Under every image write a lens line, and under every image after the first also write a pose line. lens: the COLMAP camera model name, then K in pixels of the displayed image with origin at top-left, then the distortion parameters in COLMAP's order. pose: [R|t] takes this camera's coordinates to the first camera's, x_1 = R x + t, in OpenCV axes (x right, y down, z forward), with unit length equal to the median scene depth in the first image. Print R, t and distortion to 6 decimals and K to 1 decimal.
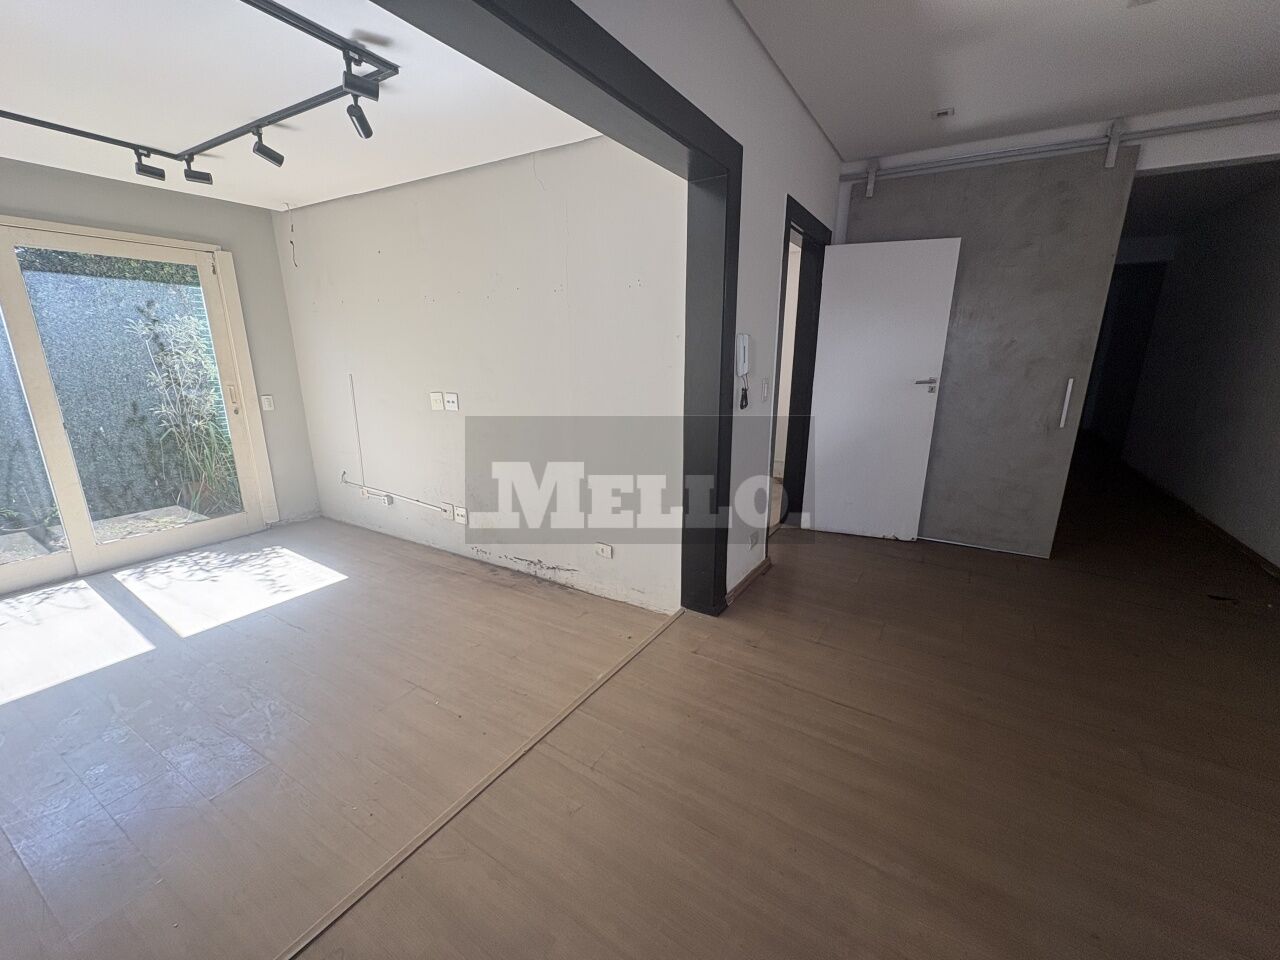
lens RADIAL K [[513.1, 0, 638.8], [0, 513.1, 480.3], [0, 0, 1]] dist [0.002725, -0.000672]
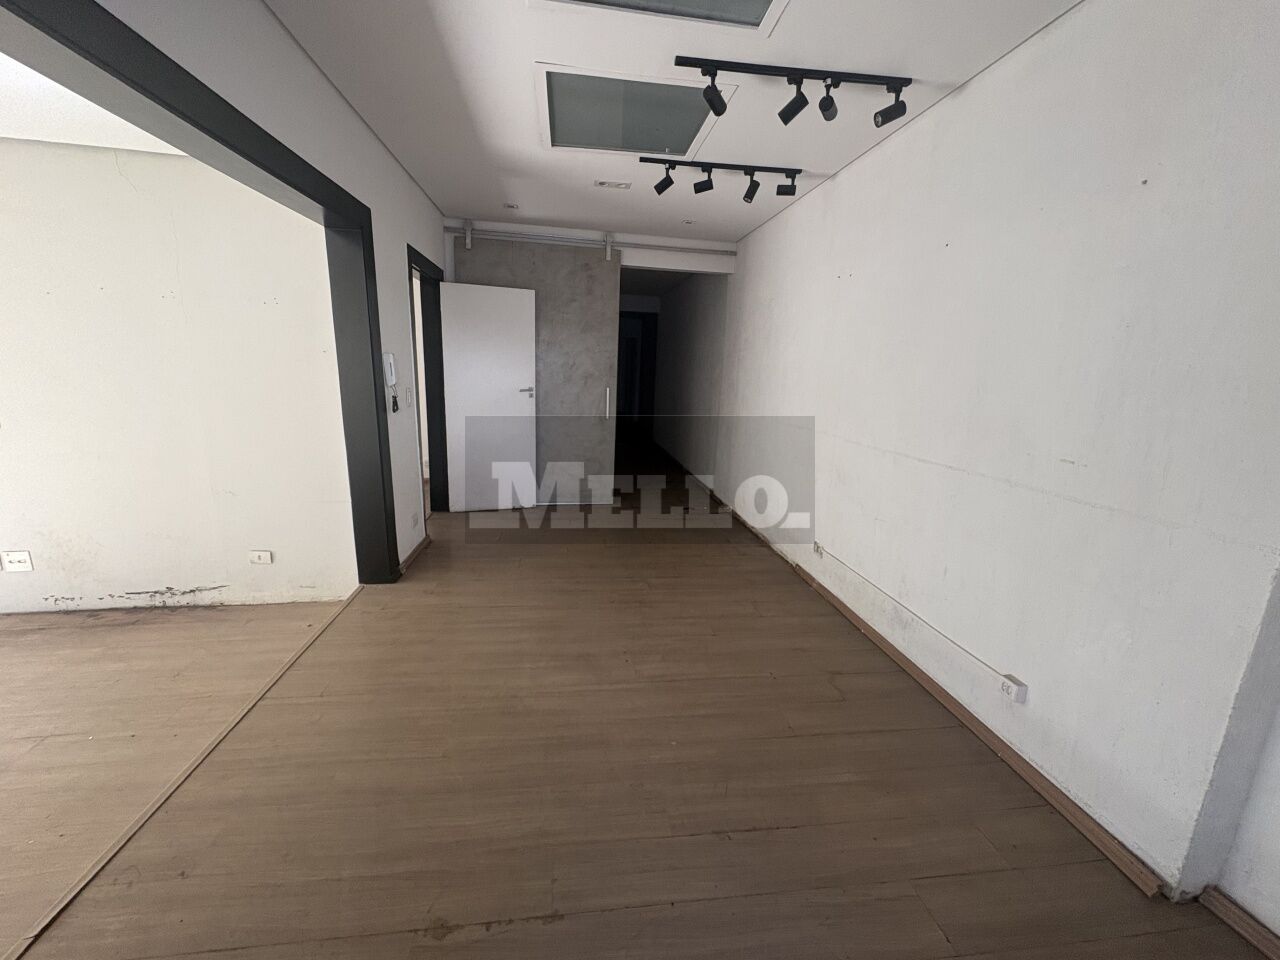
lens RADIAL K [[513.1, 0, 633.6], [0, 513.1, 478.7], [0, 0, 1]] dist [0.002725, -0.000672]
pose [[0.771120, -0.113605, 0.626472, -0.110915], [0.124881, 0.991827, 0.026144, 0.045077], [-0.624322, 0.058074, 0.779005, -0.242171]]
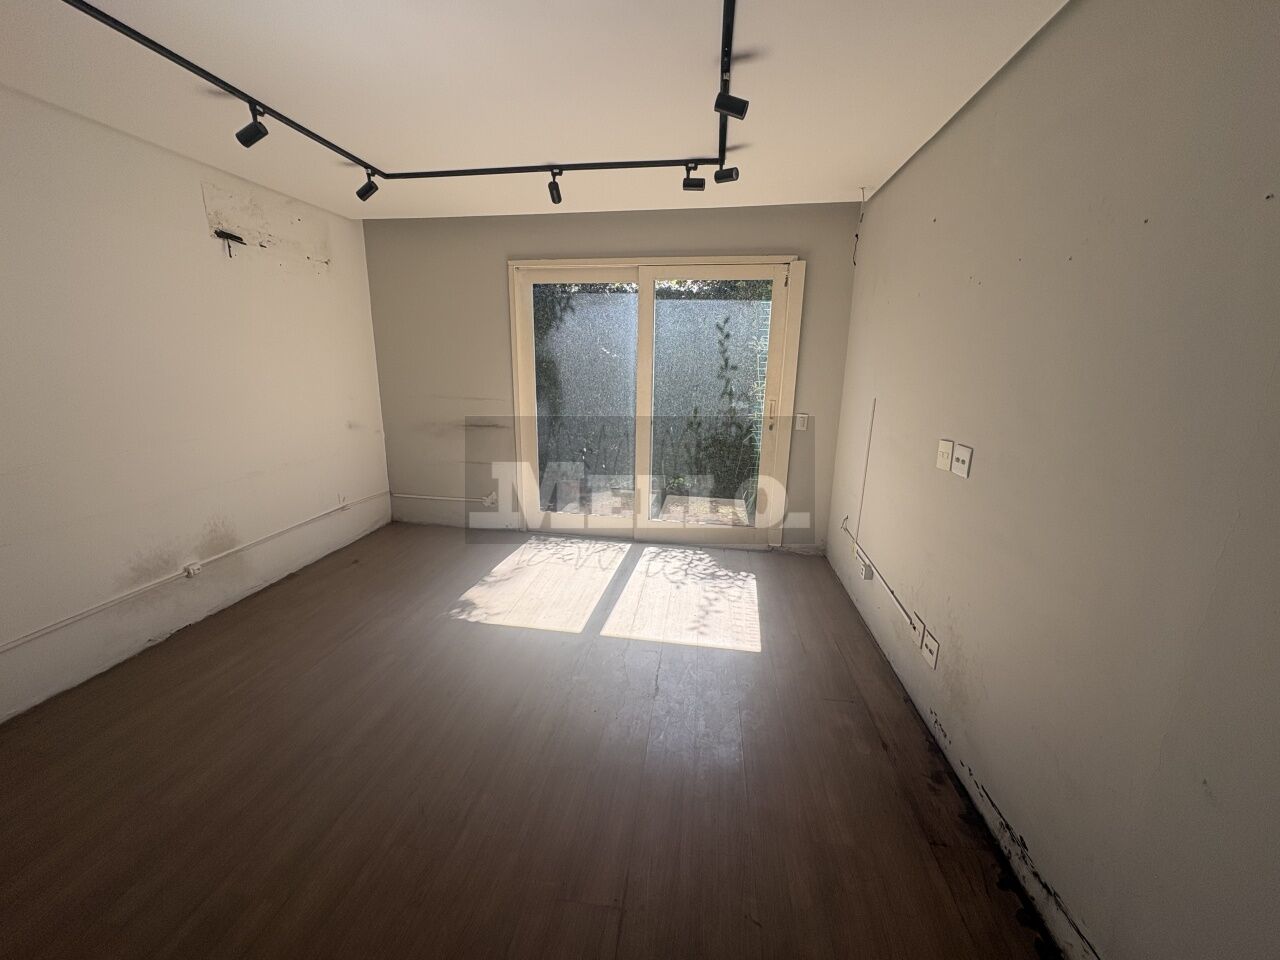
lens RADIAL K [[513.1, 0, 639.0], [0, 513.1, 476.8], [0, 0, 1]] dist [0.002725, -0.000672]
pose [[0.384673, 0.214220, -0.897851, 0.012683], [-0.245507, 0.961406, 0.124199, -0.126563], [0.889805, 0.172653, 0.422419, 0.473875]]
